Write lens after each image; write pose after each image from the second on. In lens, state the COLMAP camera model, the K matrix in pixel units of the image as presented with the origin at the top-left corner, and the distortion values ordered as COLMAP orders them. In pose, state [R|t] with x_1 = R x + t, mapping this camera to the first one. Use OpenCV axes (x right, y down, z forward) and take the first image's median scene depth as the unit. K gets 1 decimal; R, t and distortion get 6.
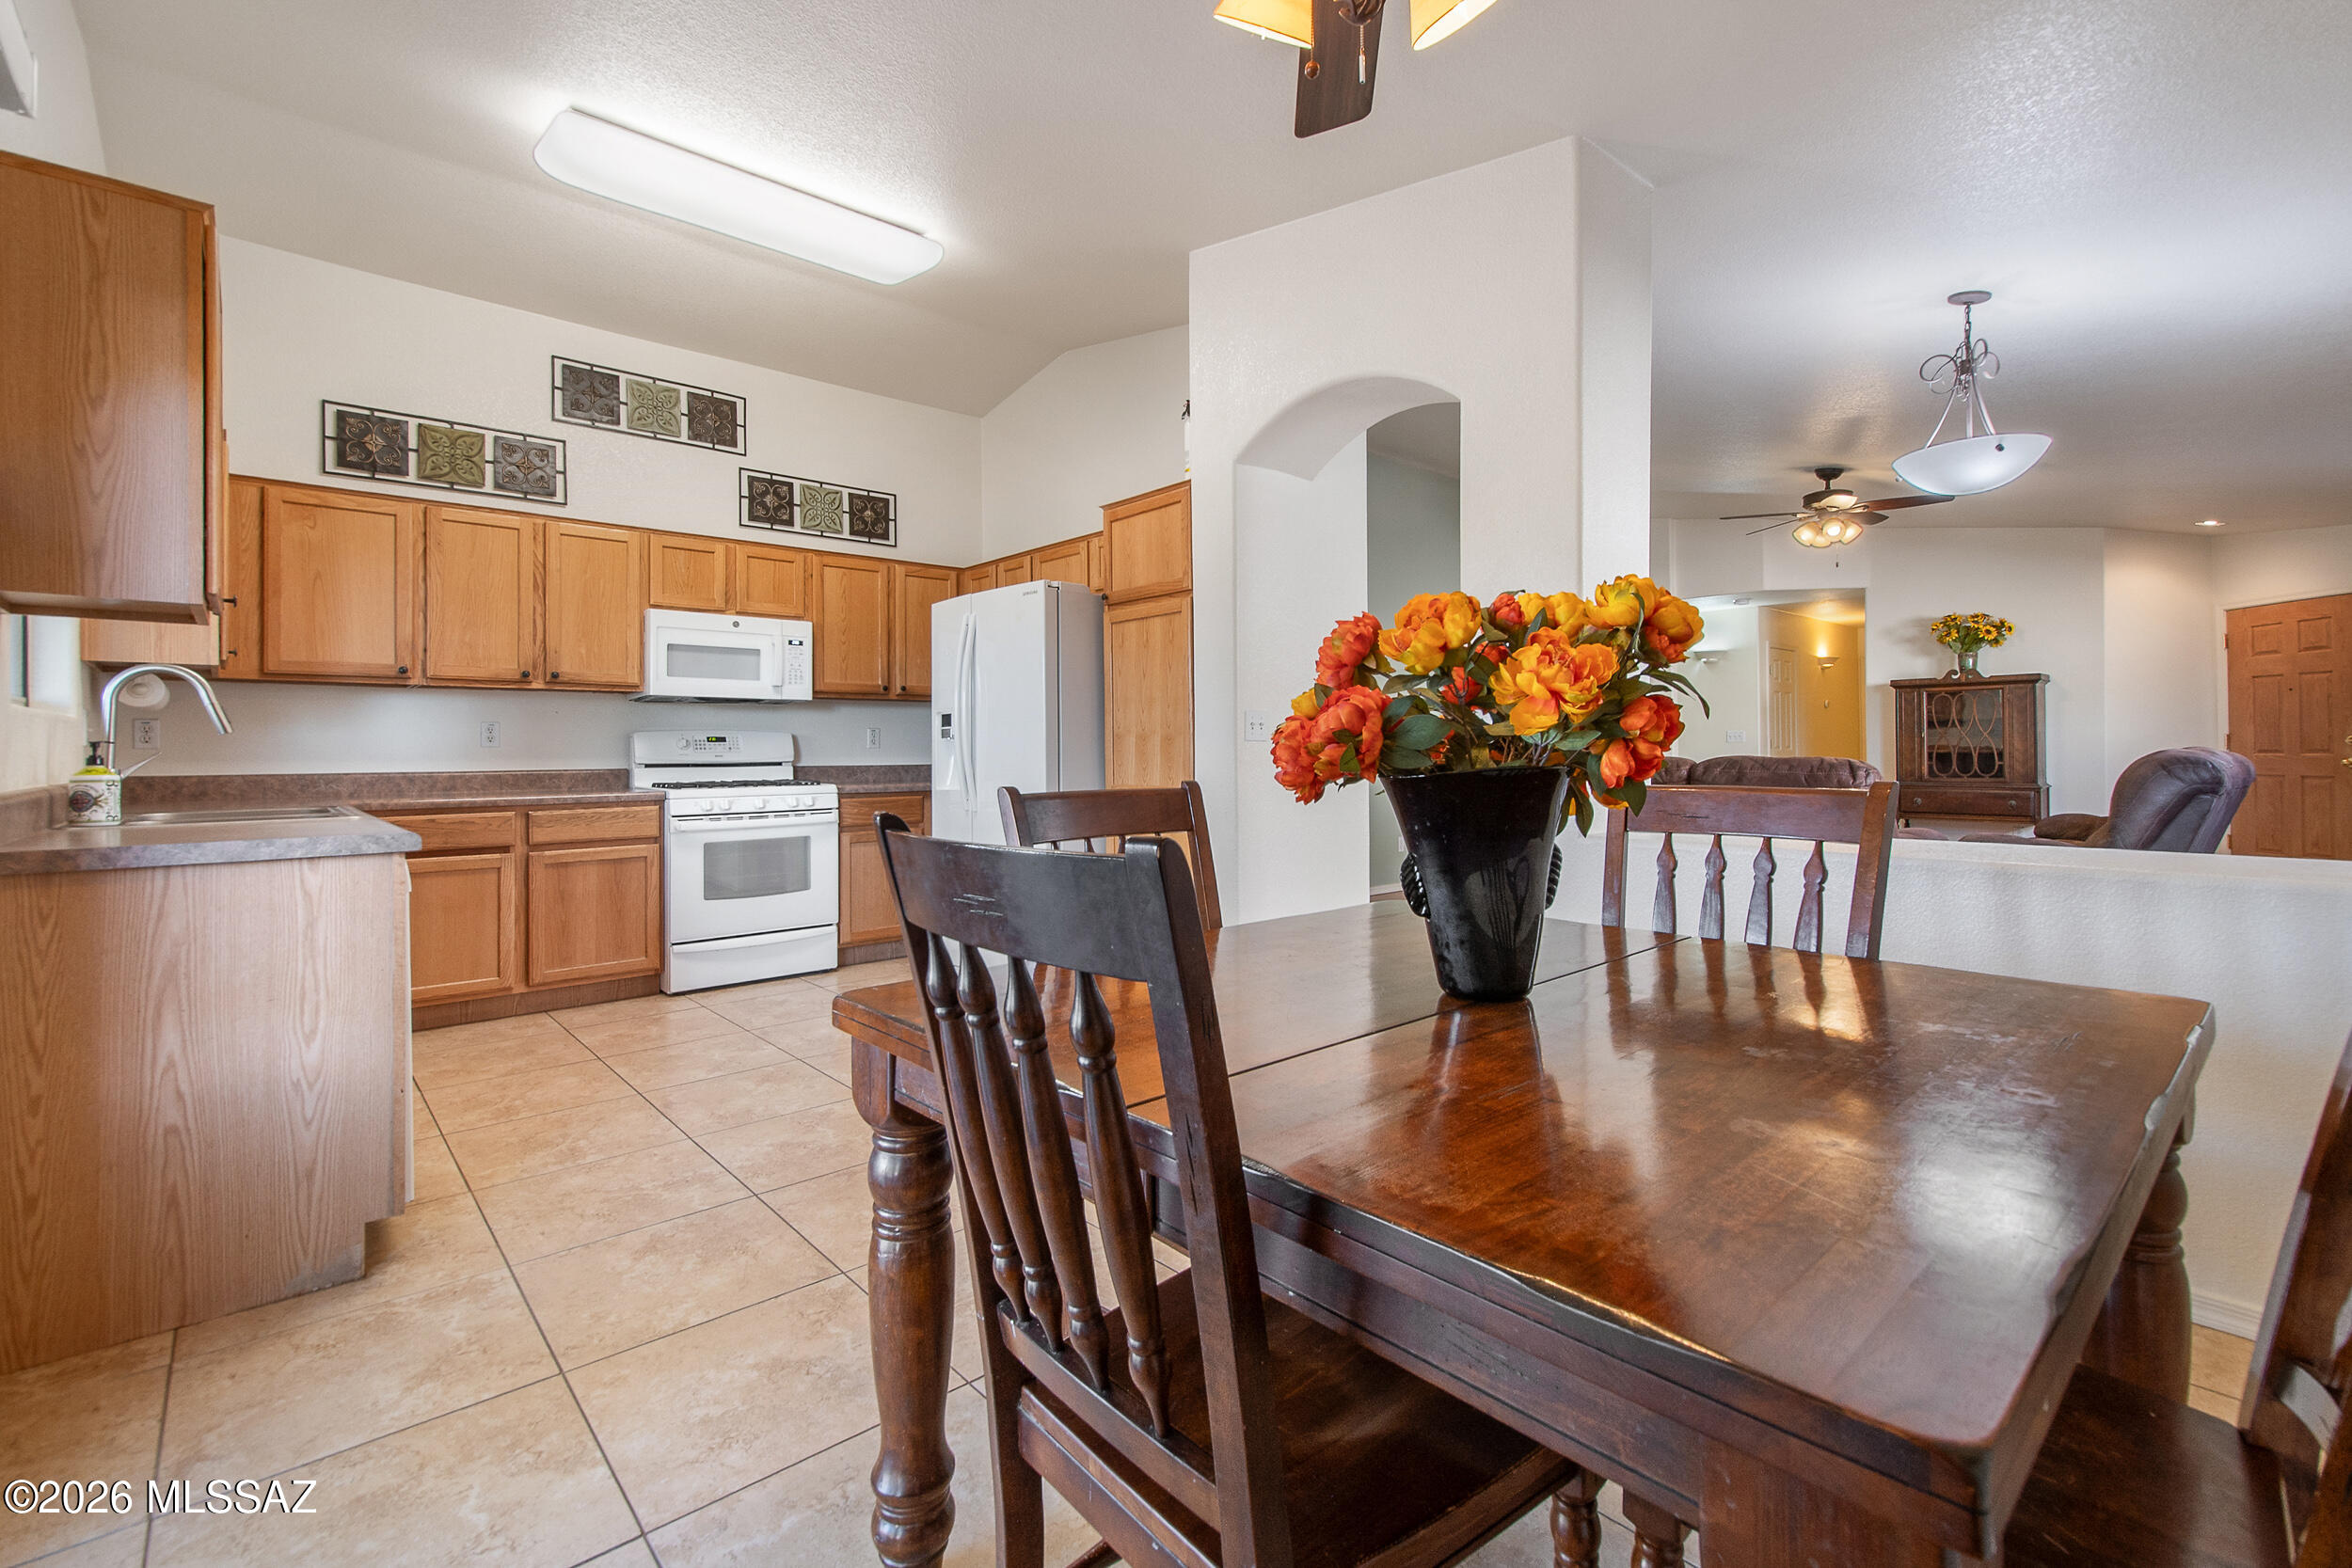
lens RADIAL K [[1026.8, 0, 1181.8], [0, 1026.8, 759.7], [0, 0, 1]] dist [0.005523, -0.000512]
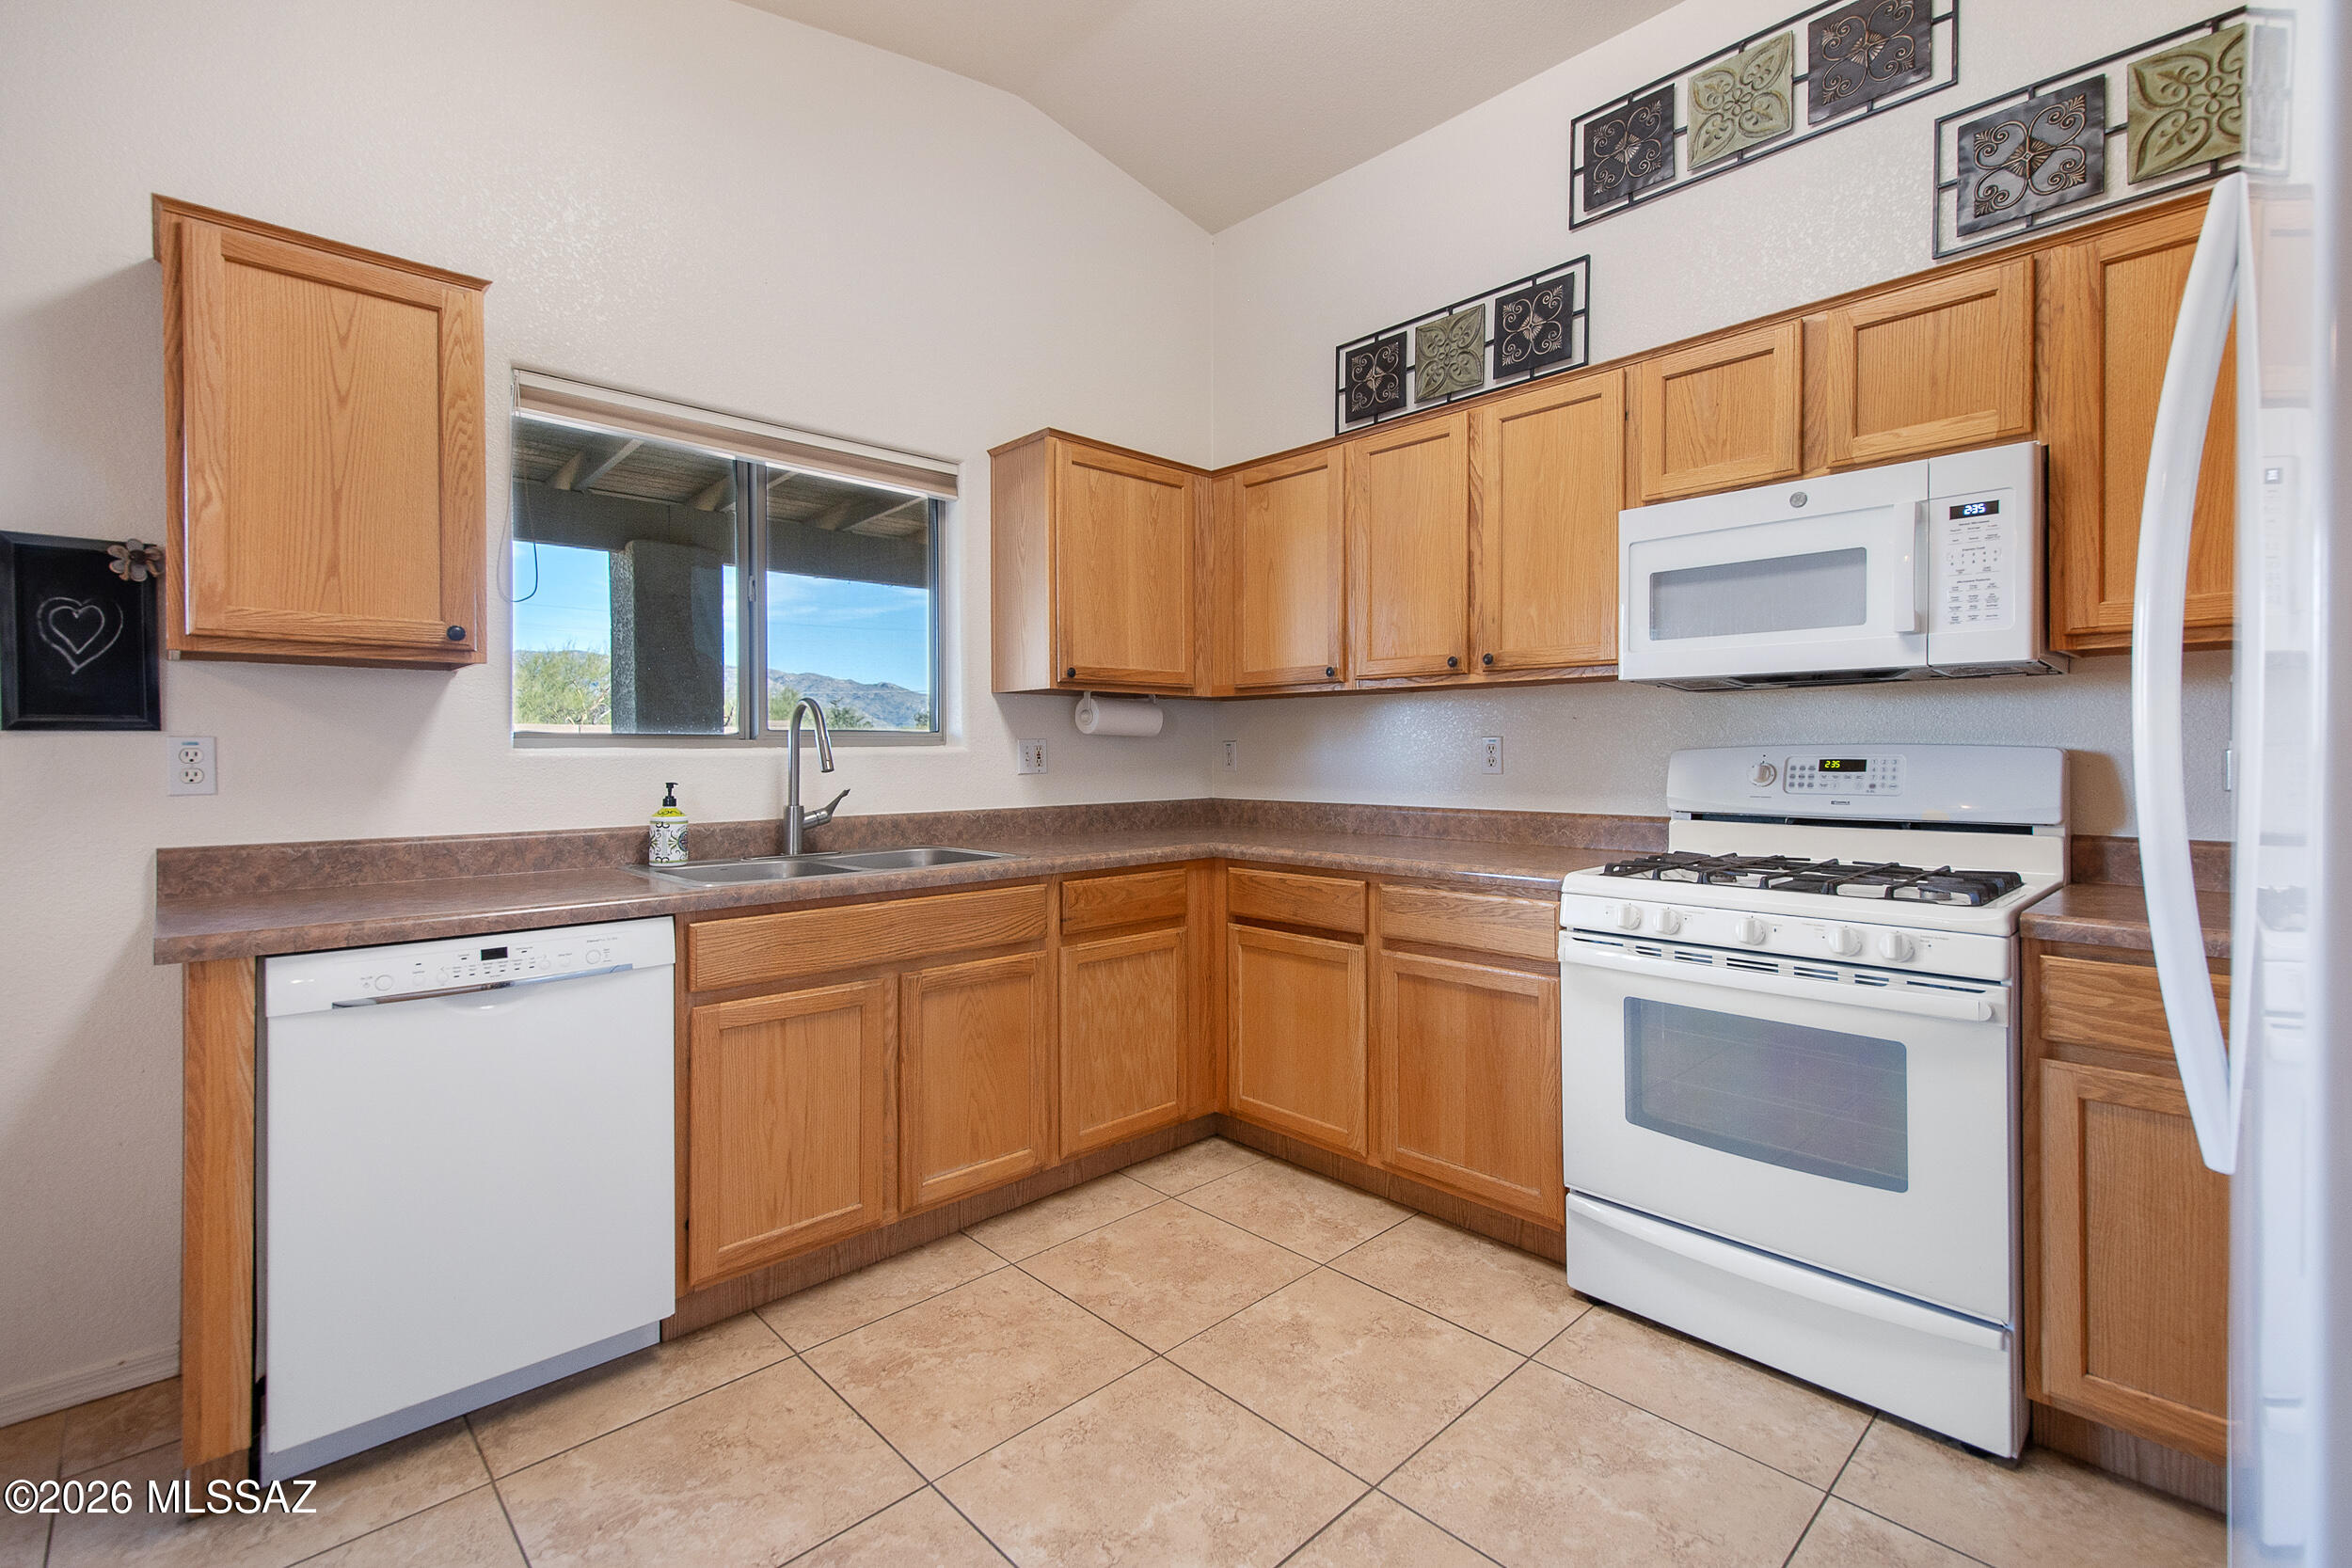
lens RADIAL K [[1026.8, 0, 1181.8], [0, 1026.8, 759.7], [0, 0, 1]] dist [0.005523, -0.000512]
pose [[0.028382, 0.019084, -0.999415, -0.012158], [-0.005188, 0.999807, 0.018944, -0.031641], [0.999584, 0.004647, 0.028475, 0.753003]]
